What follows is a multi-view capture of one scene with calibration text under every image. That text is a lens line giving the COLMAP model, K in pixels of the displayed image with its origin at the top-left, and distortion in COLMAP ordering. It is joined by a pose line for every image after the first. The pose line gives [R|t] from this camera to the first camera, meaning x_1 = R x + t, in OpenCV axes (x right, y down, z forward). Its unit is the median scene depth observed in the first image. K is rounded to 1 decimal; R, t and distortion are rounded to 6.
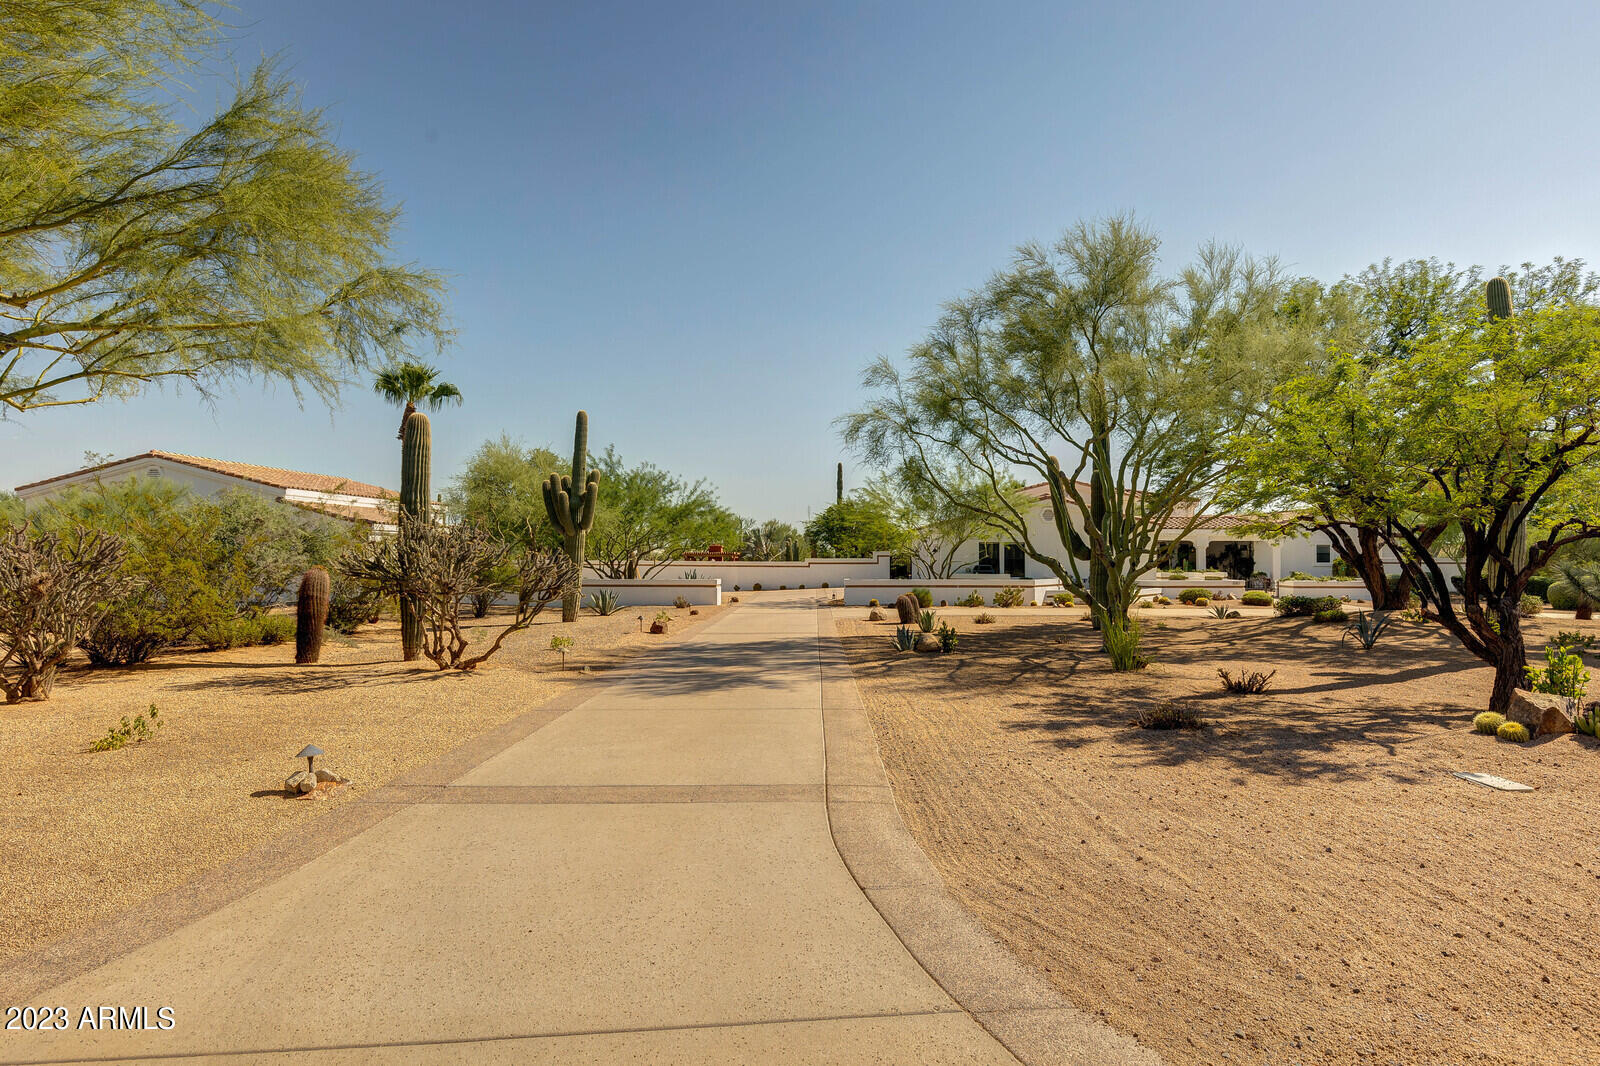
lens RADIAL K [[918.5, 0, 796.4], [0, 918.5, 524.0], [0, 0, 1]] dist [0.019214, -0.000114]
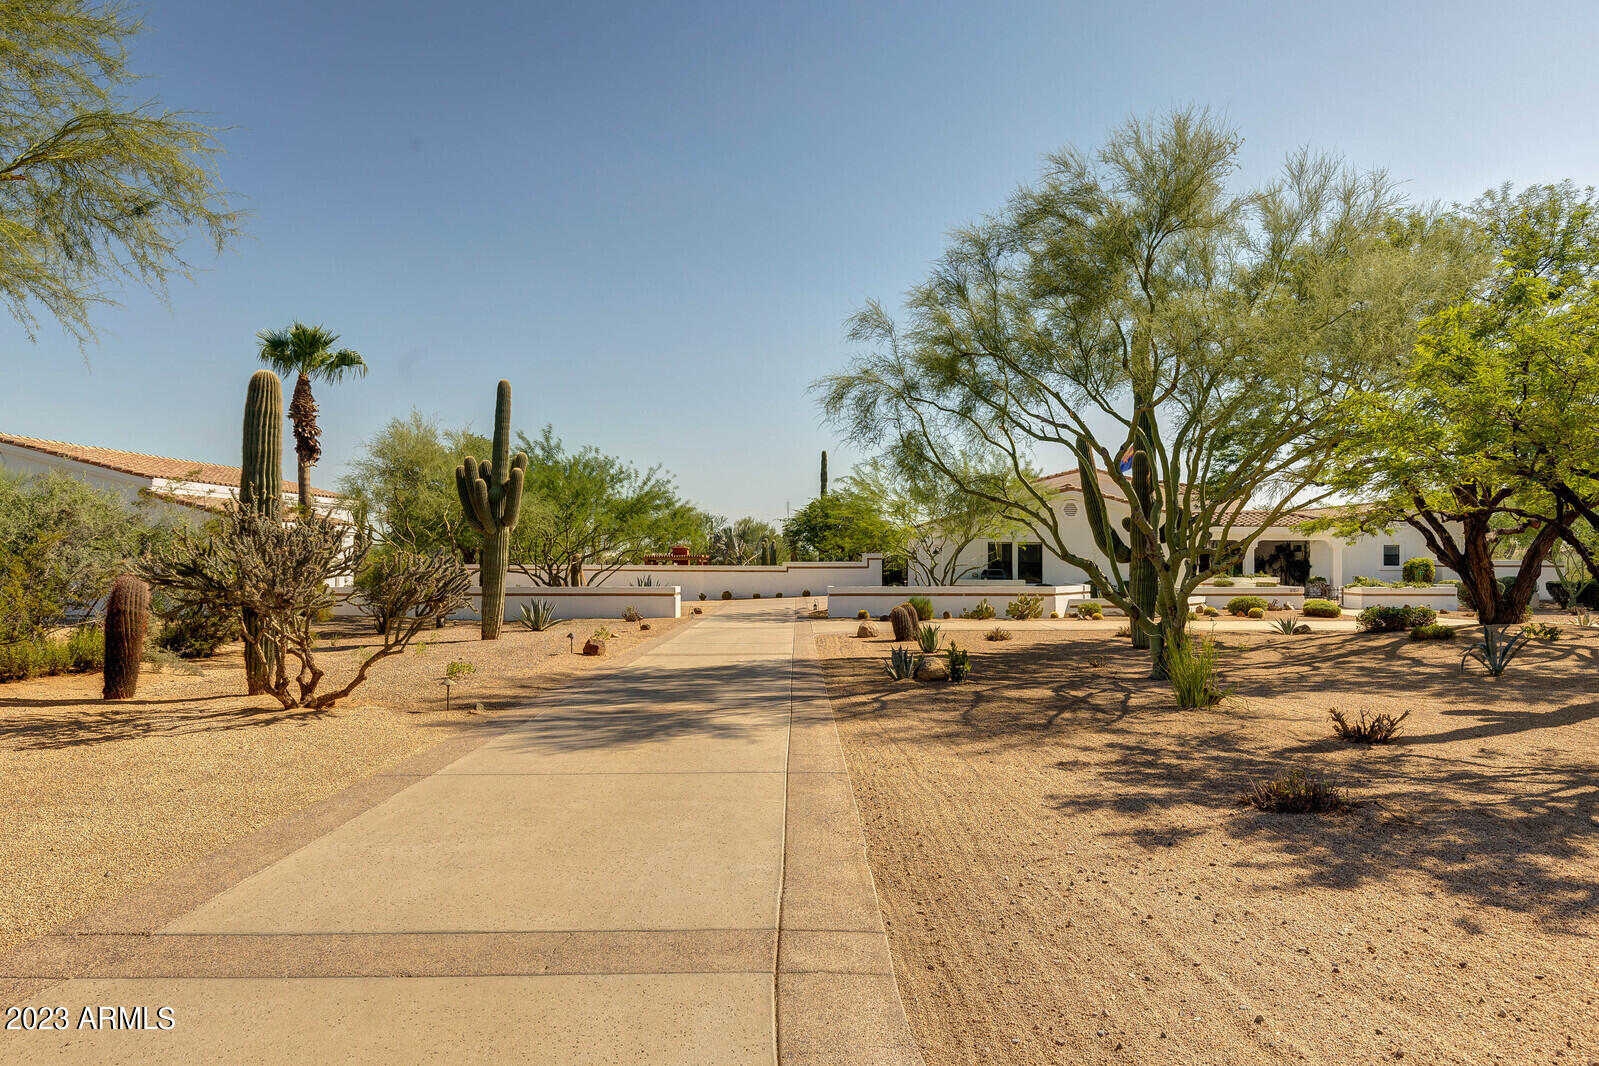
lens RADIAL K [[953.1, 0, 799.5], [0, 953.1, 533.0], [0, 0, 1]] dist [0.028591, -0.000894]
pose [[0.999886, -0.000870, 0.015065, 0.018087], [0.000788, 0.999985, 0.005430, 0.009564], [-0.015070, -0.005418, 0.999872, 0.184819]]
